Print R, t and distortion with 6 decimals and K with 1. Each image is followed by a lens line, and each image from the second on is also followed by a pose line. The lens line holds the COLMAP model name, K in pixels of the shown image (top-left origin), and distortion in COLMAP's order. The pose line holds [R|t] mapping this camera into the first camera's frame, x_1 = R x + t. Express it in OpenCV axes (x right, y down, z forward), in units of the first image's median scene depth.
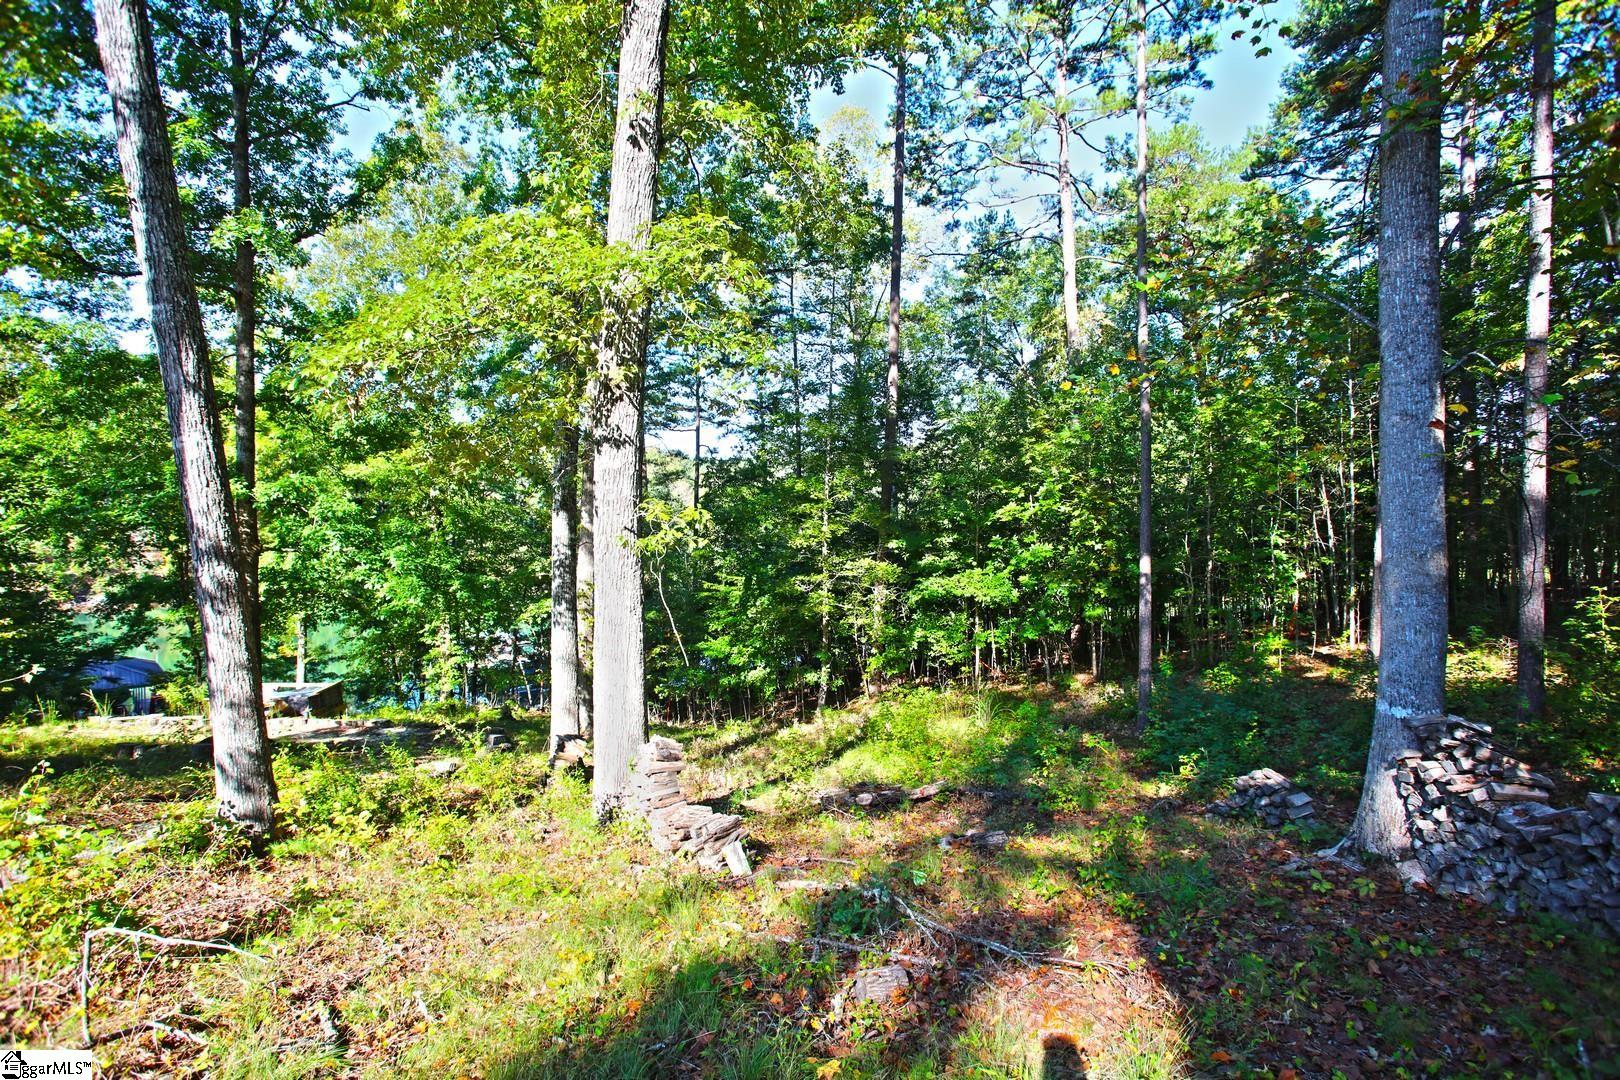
lens RADIAL K [[788.4, 0, 817.6], [0, 788.4, 546.9], [0, 0, 1]] dist [-0.068514, 0.031593]
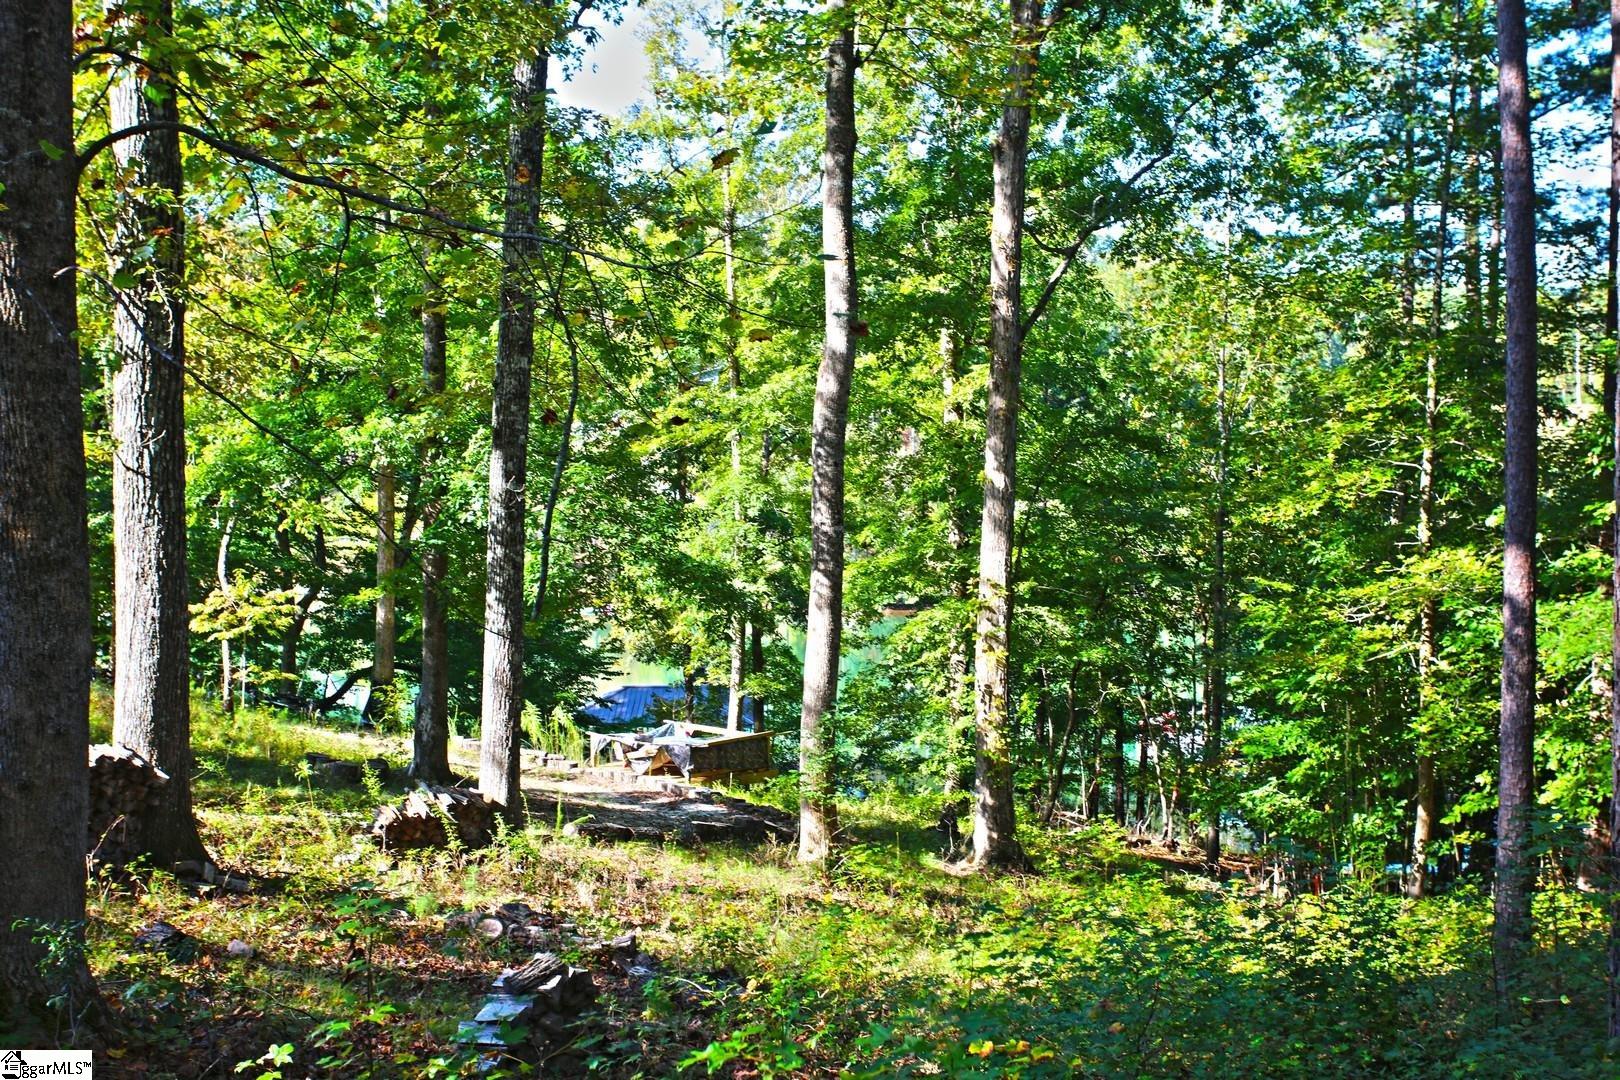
lens RADIAL K [[1757.5, 0, 814.5], [0, 1757.5, 544.3], [0, 0, 1]] dist [0.064030, 0.000000]
pose [[0.656634, 0.024937, -0.753797, 0.444526], [-0.019713, 0.999679, 0.015900, 0.002596], [0.753952, 0.004419, 0.656915, 0.111766]]
